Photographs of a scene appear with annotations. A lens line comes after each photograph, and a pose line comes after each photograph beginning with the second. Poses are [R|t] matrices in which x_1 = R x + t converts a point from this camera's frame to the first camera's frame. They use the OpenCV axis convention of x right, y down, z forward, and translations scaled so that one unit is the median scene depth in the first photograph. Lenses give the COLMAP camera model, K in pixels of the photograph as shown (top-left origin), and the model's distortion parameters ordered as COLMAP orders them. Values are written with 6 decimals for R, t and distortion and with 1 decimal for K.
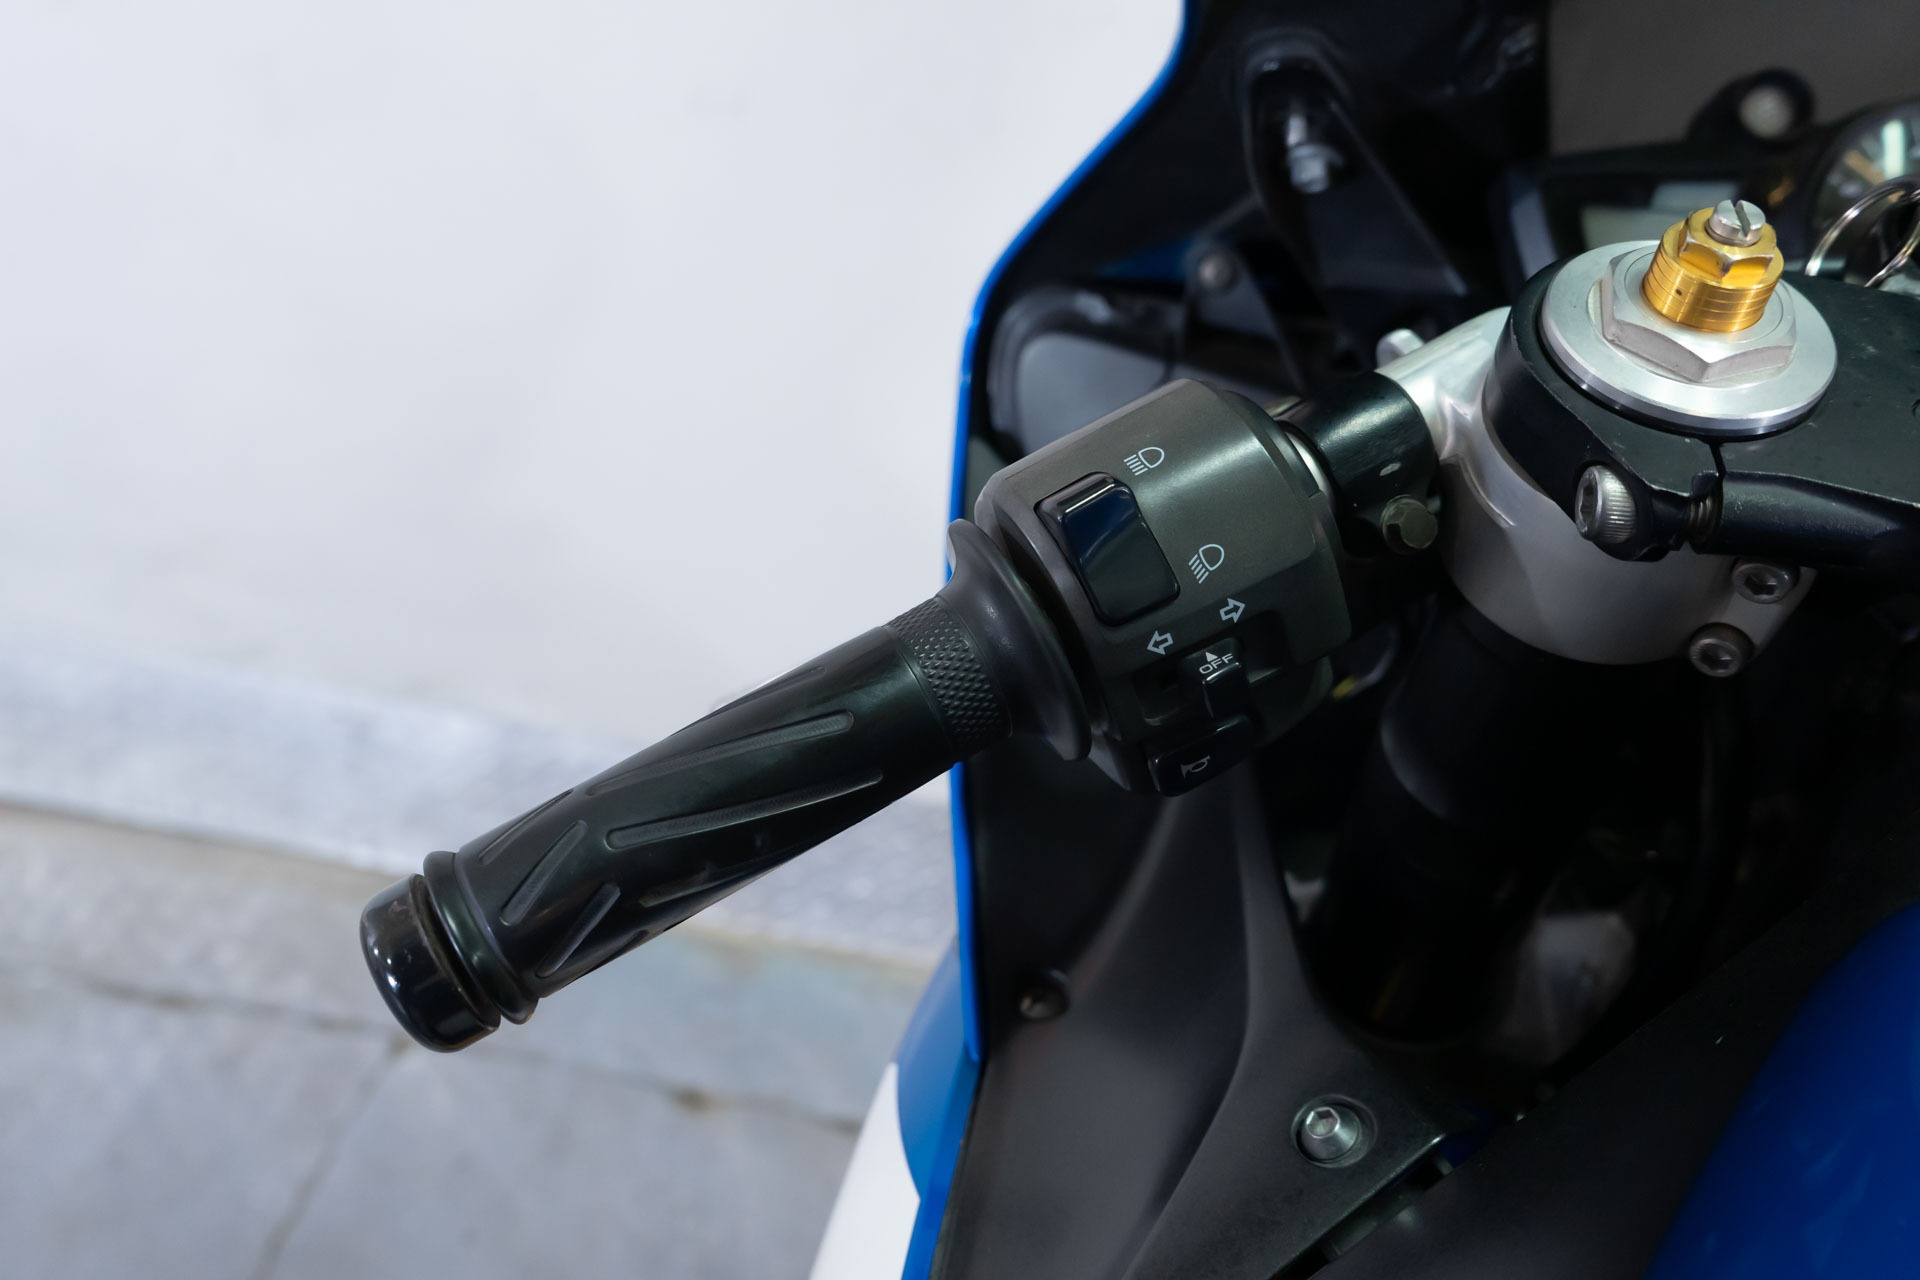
lens RADIAL K [[1521.5, 0, 959.4], [0, 1521.5, 639.4], [0, 0, 1]] dist [-0.017443, -0.004370]
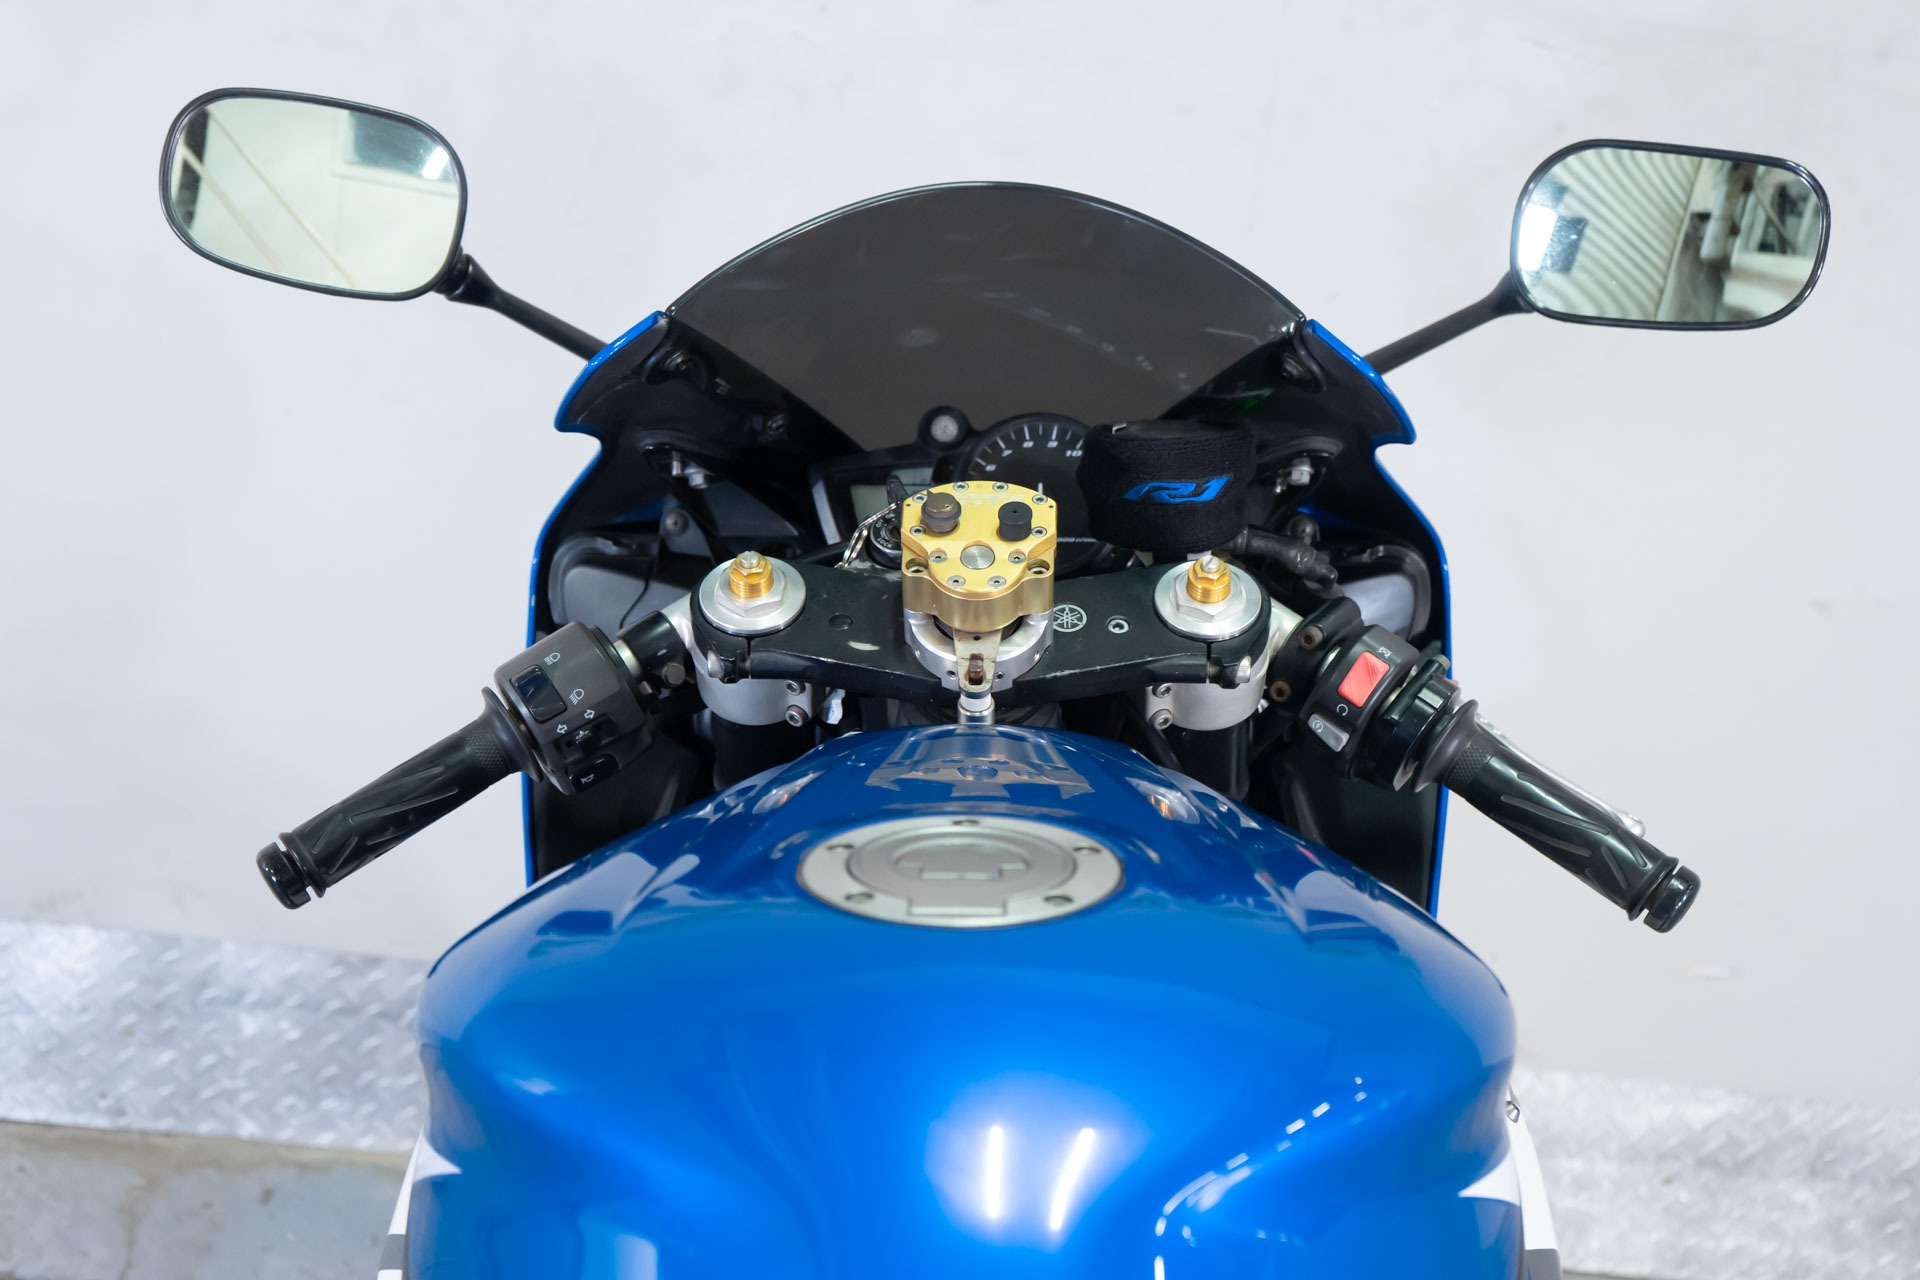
lens RADIAL K [[2796.7, 0, 964.2], [0, 2796.7, 641.6], [0, 0, 1]] dist [0.023015, 0.000000]
pose [[0.996476, -0.076208, 0.035039, 0.631696], [0.078399, 0.994728, -0.066107, 0.214266], [-0.029817, 0.068621, 0.997197, -3.629716]]
